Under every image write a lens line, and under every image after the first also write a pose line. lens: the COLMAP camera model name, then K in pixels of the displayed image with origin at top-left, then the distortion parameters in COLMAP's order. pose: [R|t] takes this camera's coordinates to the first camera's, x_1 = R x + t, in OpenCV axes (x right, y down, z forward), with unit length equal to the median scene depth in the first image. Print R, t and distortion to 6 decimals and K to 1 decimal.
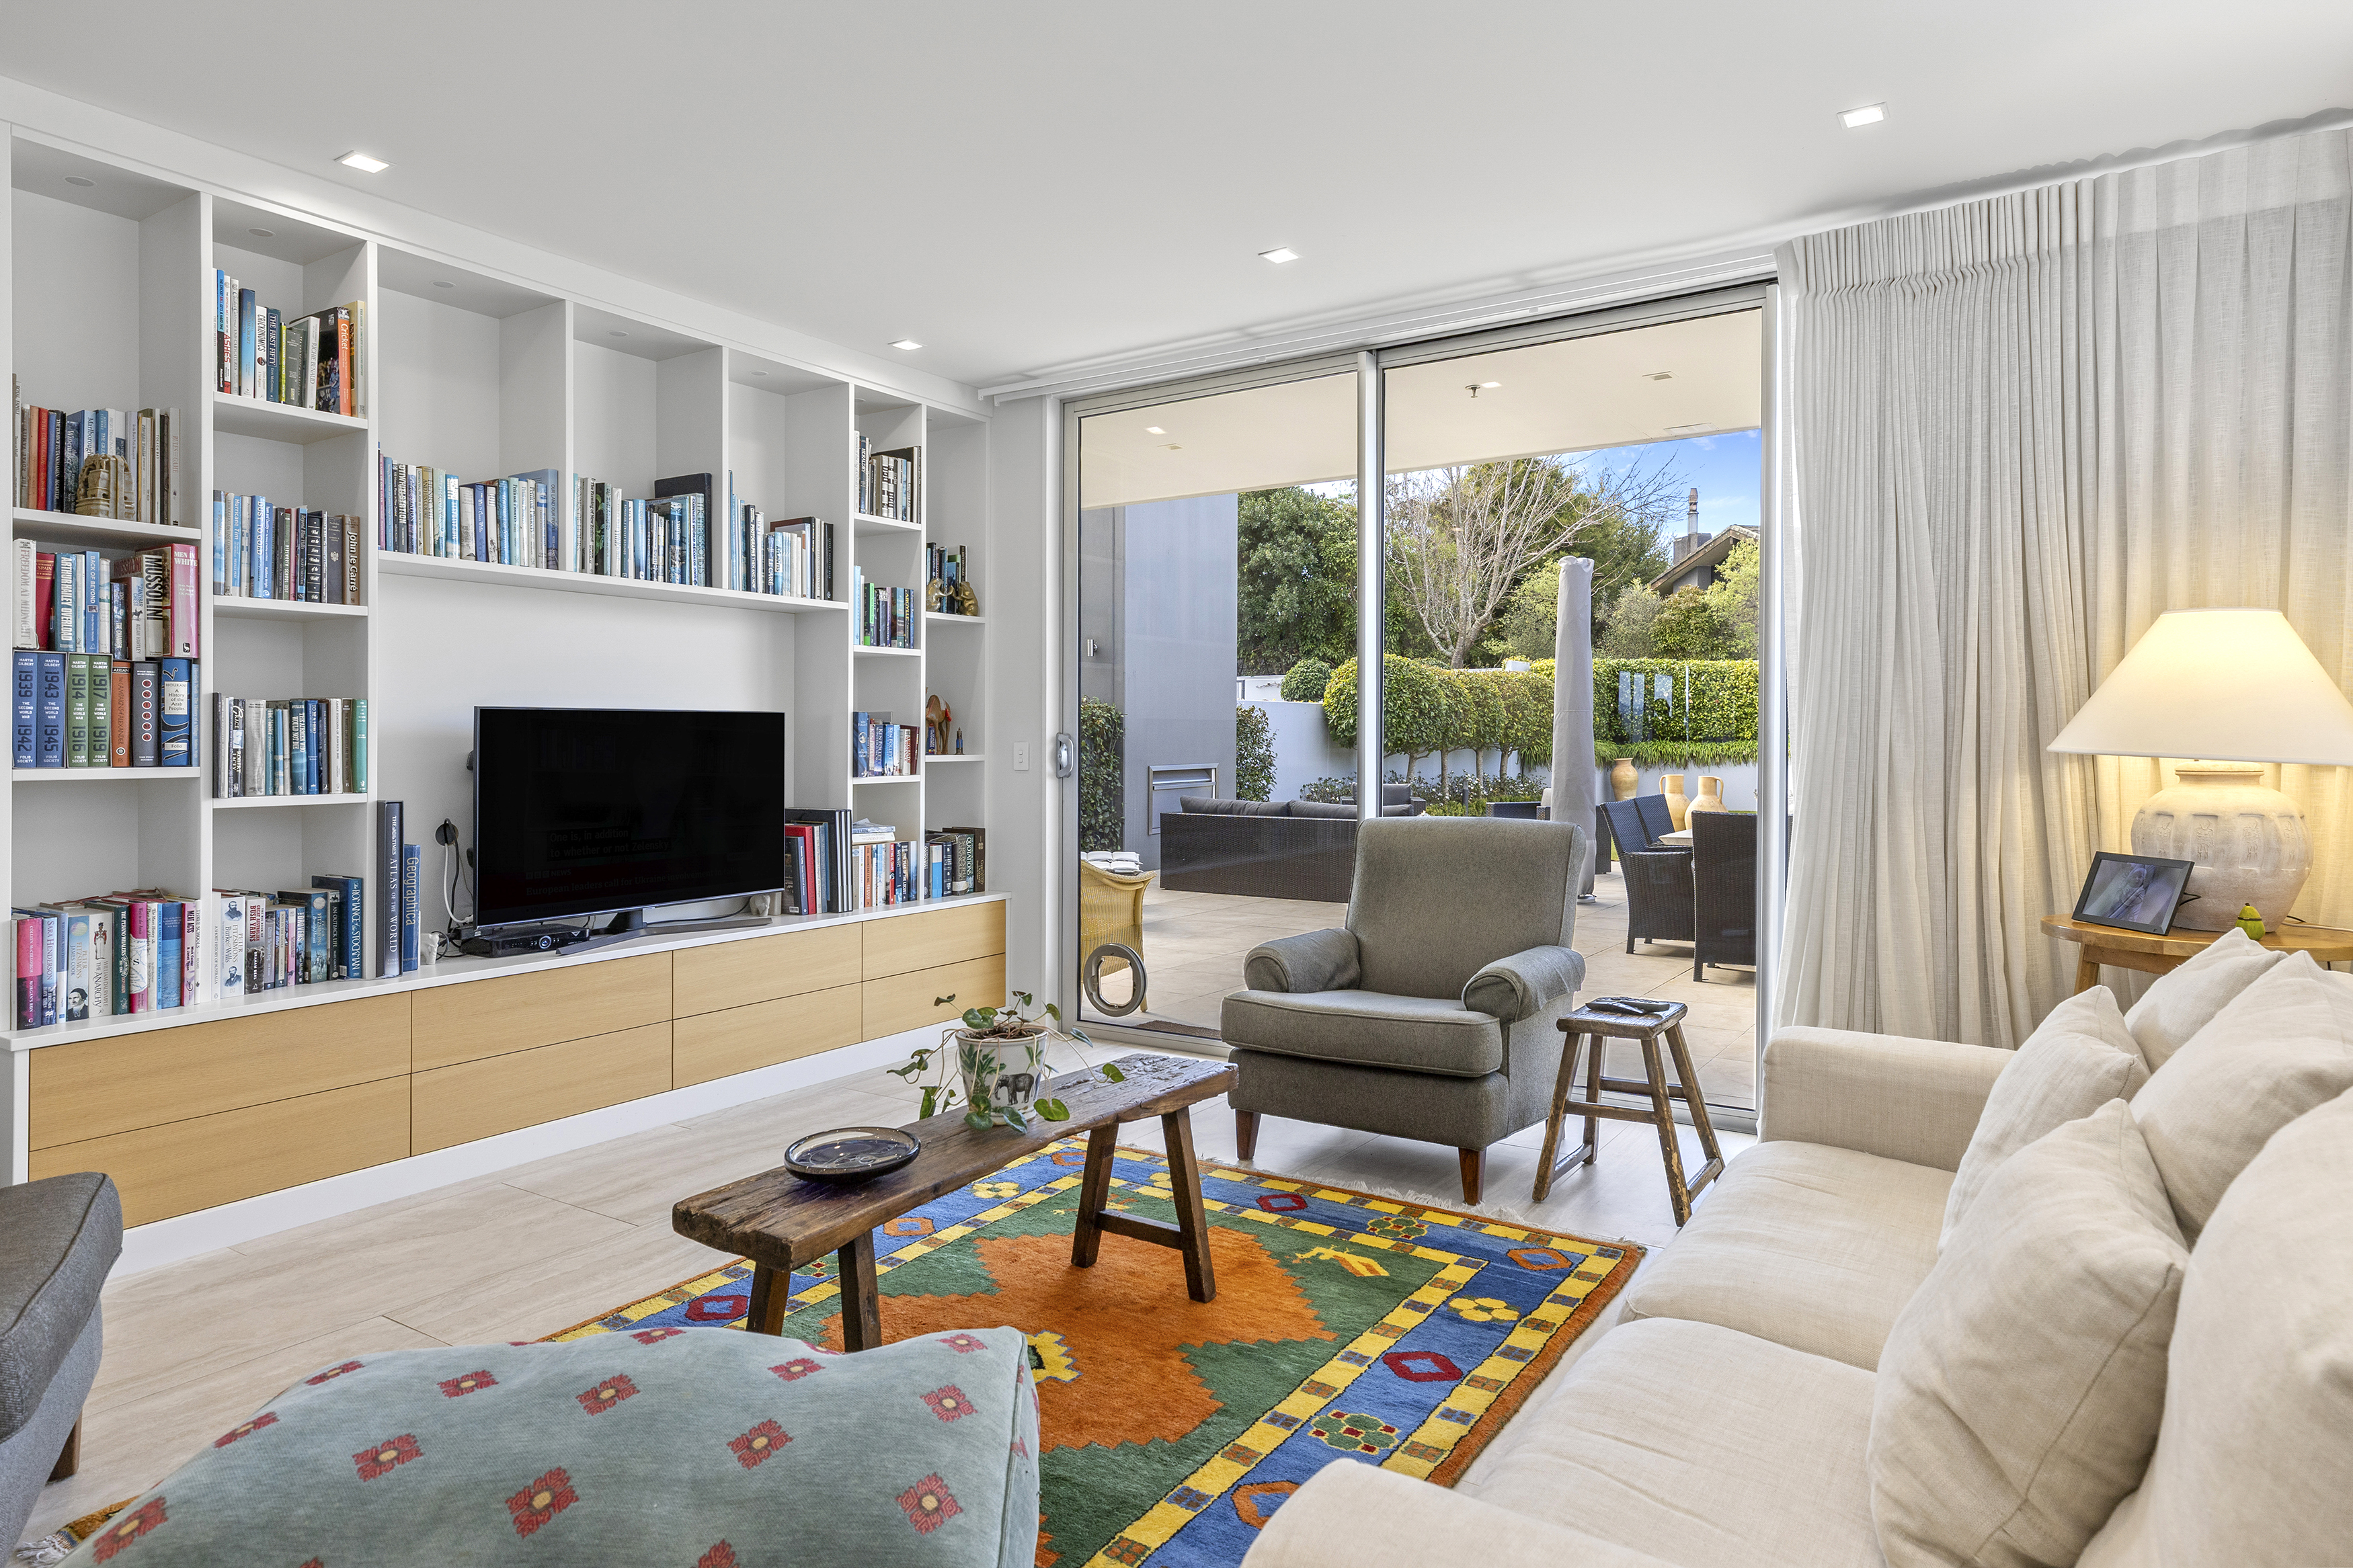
lens RADIAL K [[1342.1, 0, 1176.5], [0, 1342.1, 784.0], [0, 0, 1]] dist [-0.006727, -0.001360]
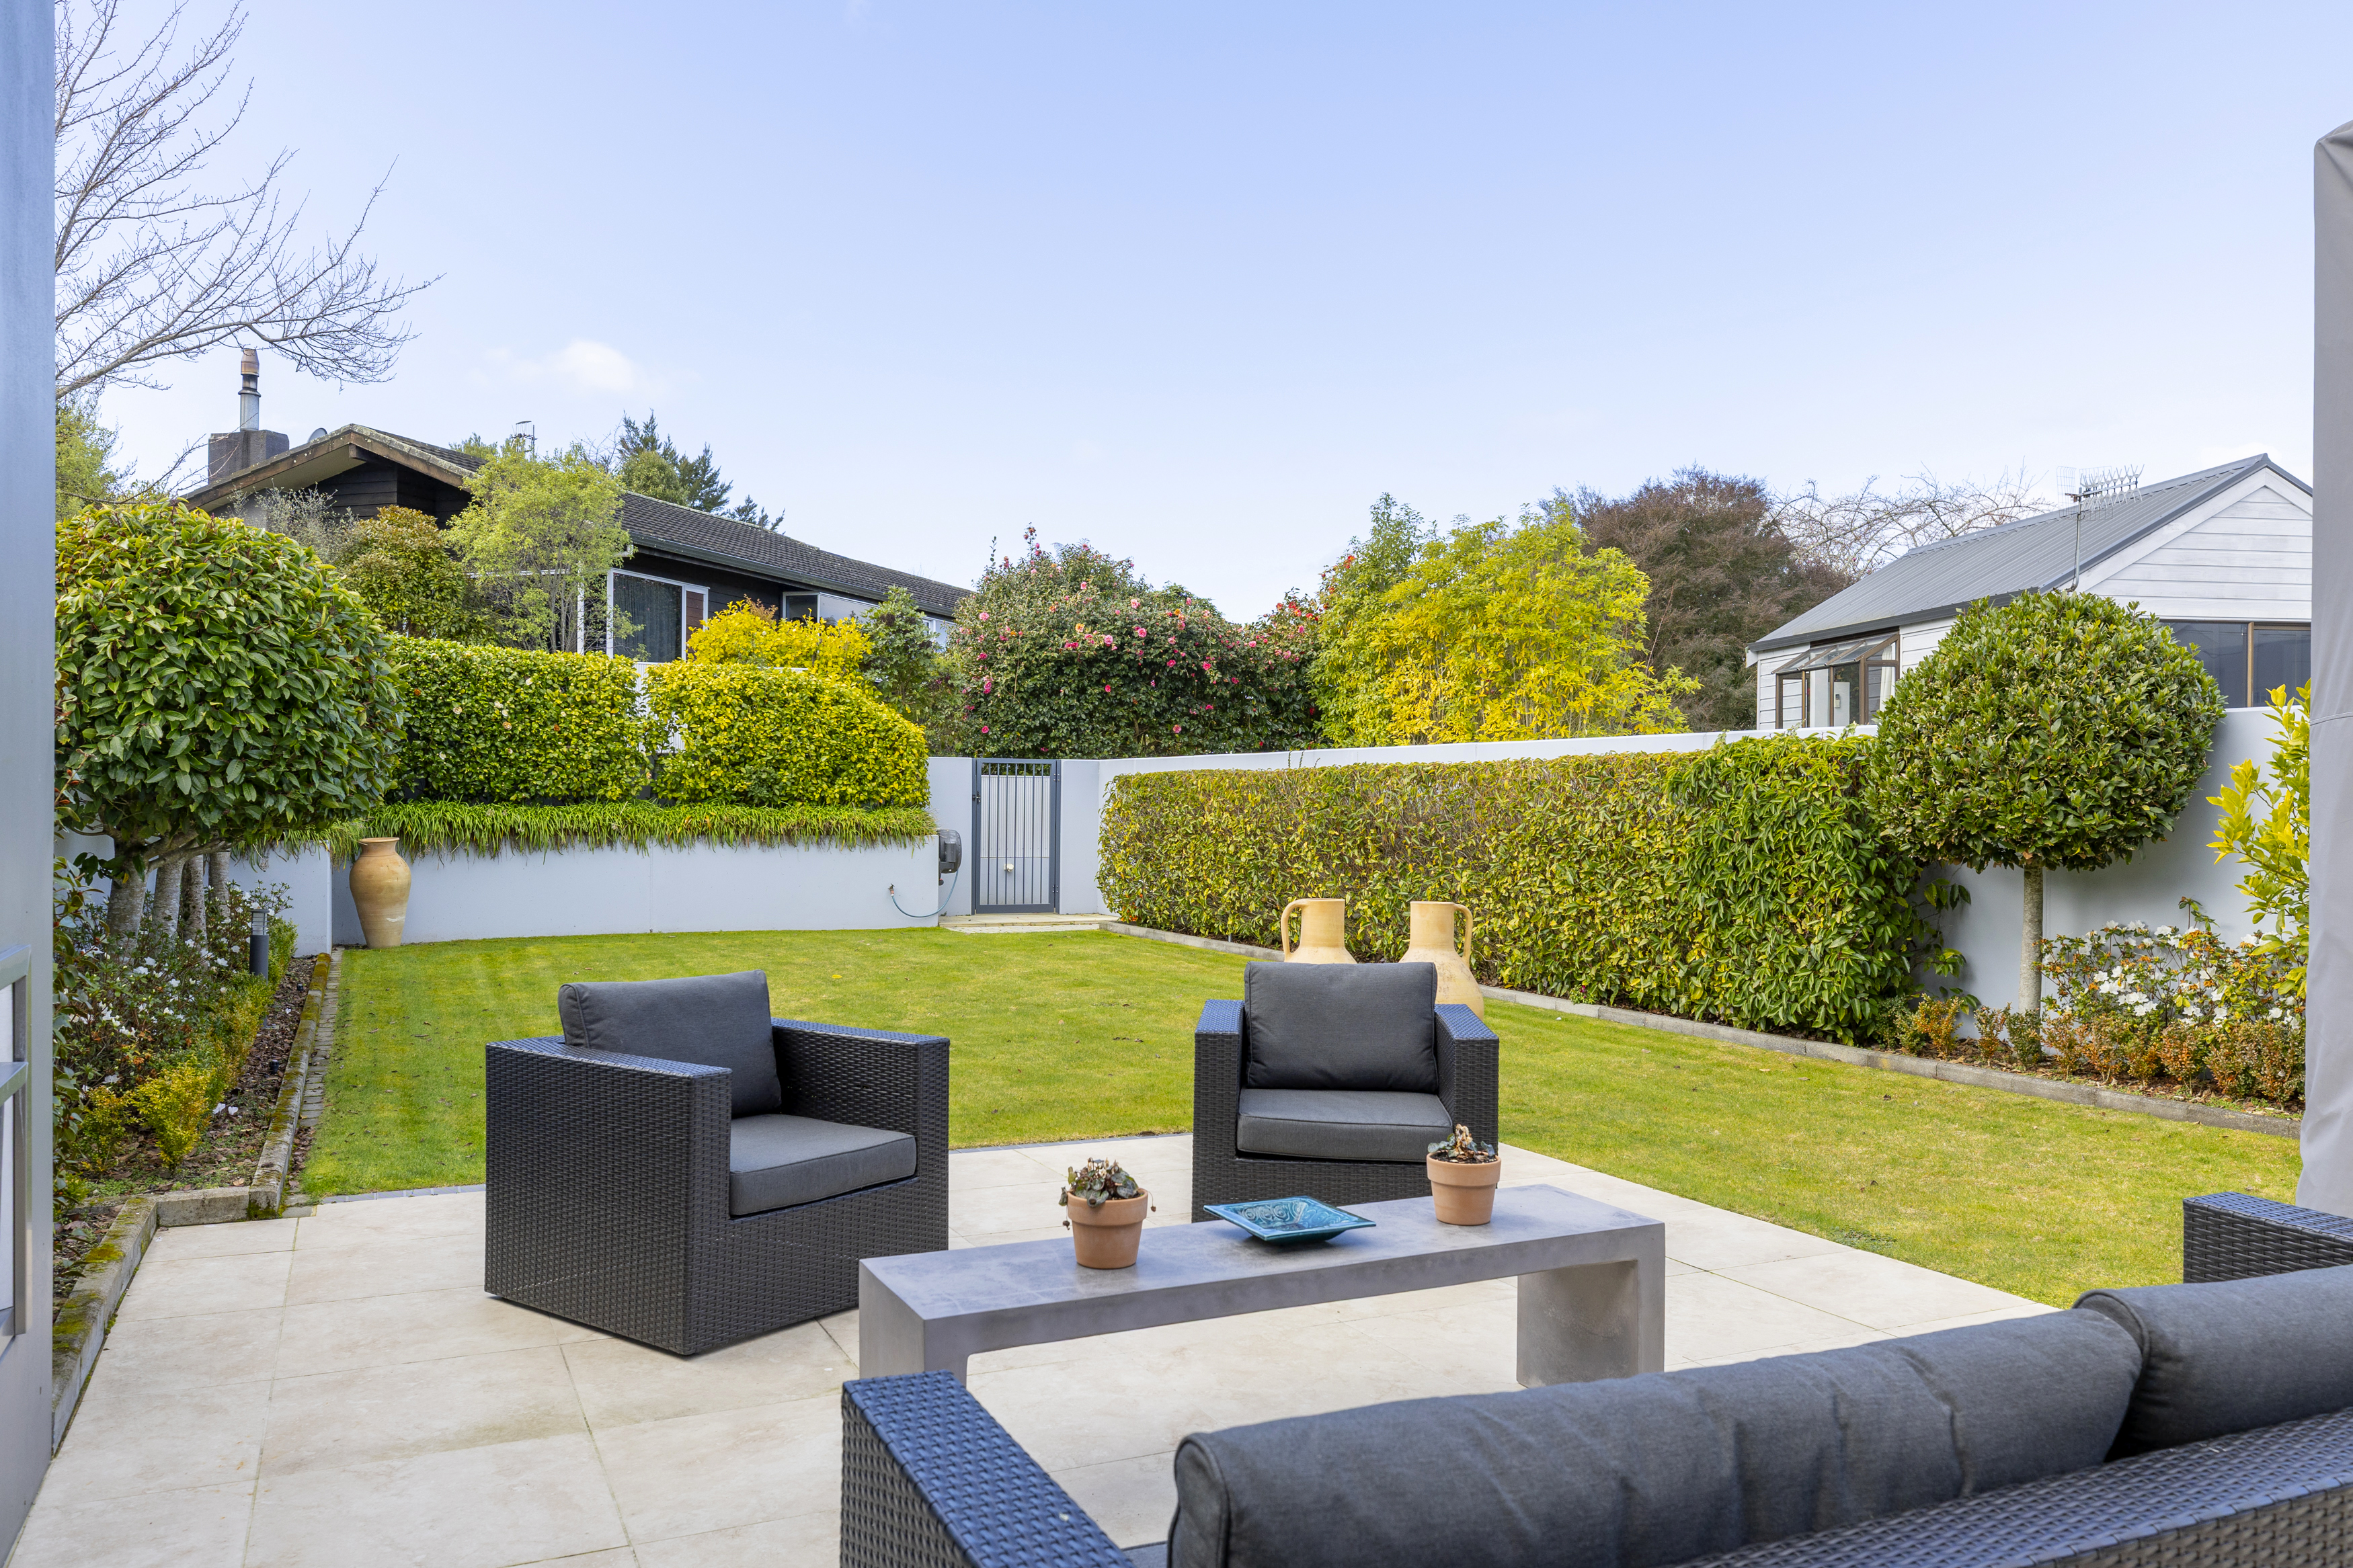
lens RADIAL K [[1693.5, 0, 1177.0], [0, 1693.5, 824.9], [0, 0, 1]] dist [0.000055, 0.001686]
pose [[0.512619, -0.003824, 0.858607, -0.039188], [0.016731, 0.999845, -0.005536, -0.015637], [-0.858453, 0.017204, 0.512604, 0.445564]]
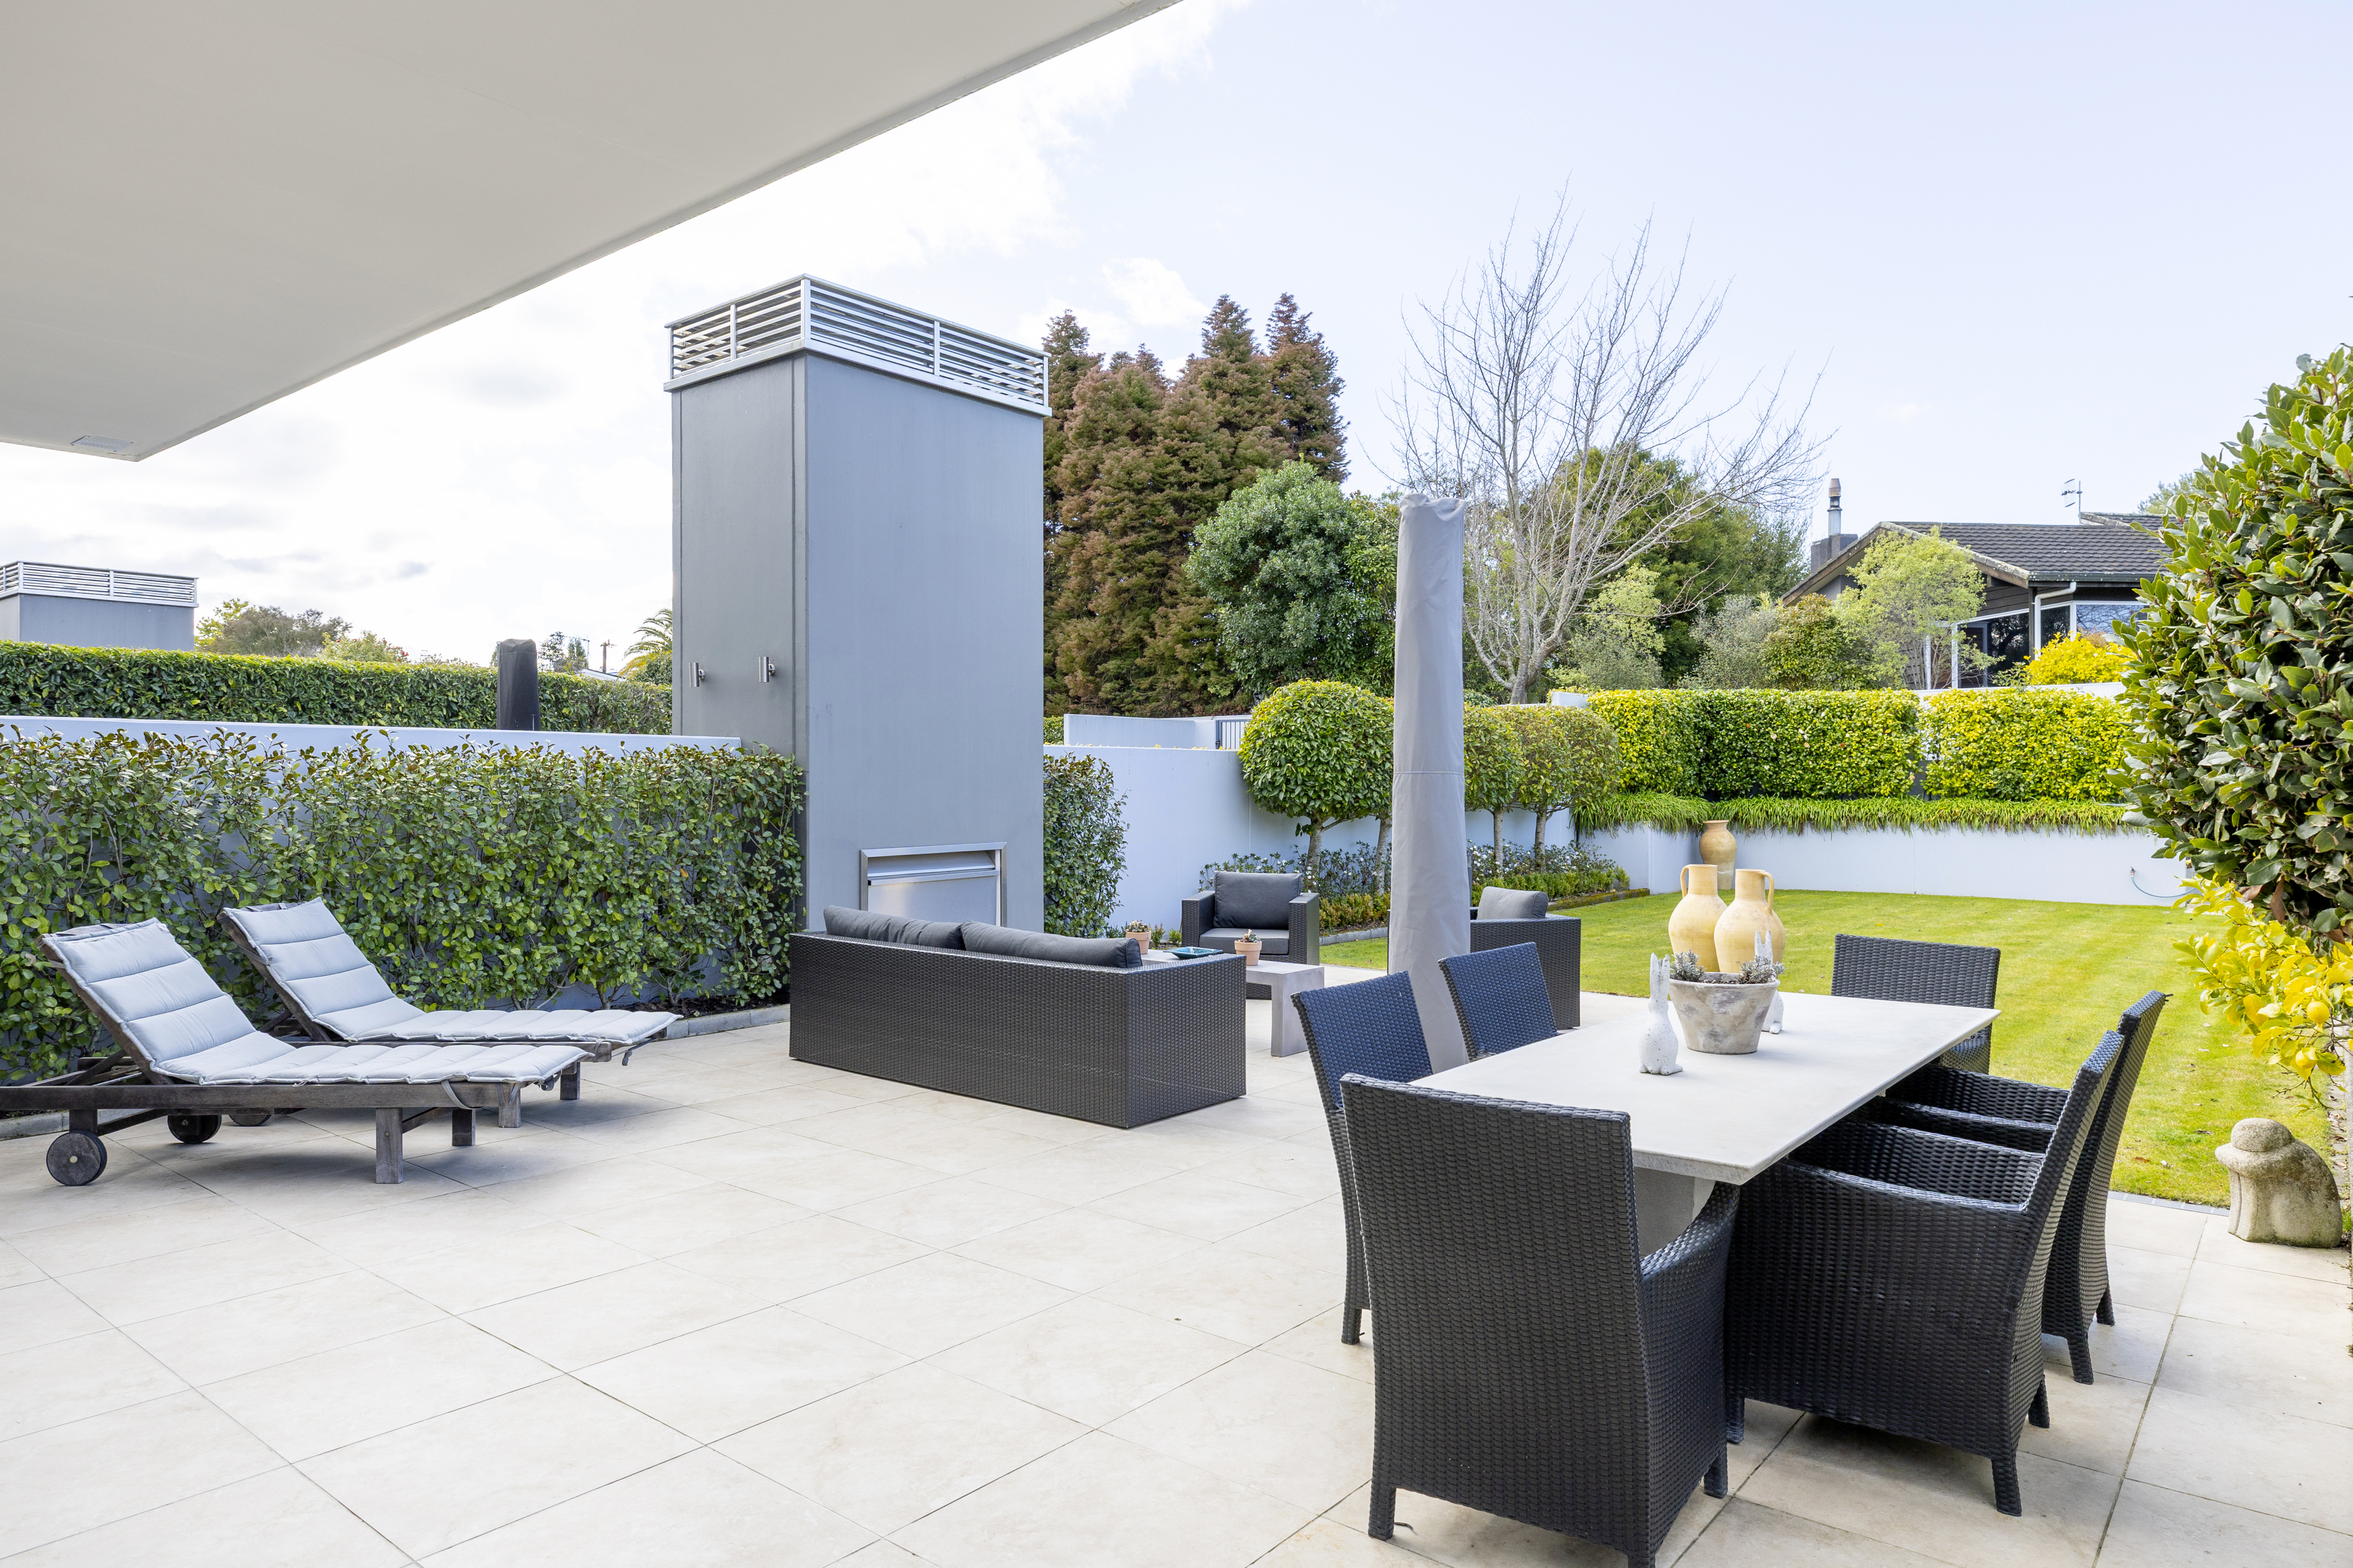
lens RADIAL K [[1423.4, 0, 1176.5], [0, 1423.4, 784.0], [0, 0, 1]] dist [0.006162, 0.000648]
pose [[0.995646, 0.002116, -0.093194, 0.105225], [-0.005036, 0.999503, -0.031112, -0.013086], [0.093082, 0.031445, 0.995162, 0.171177]]
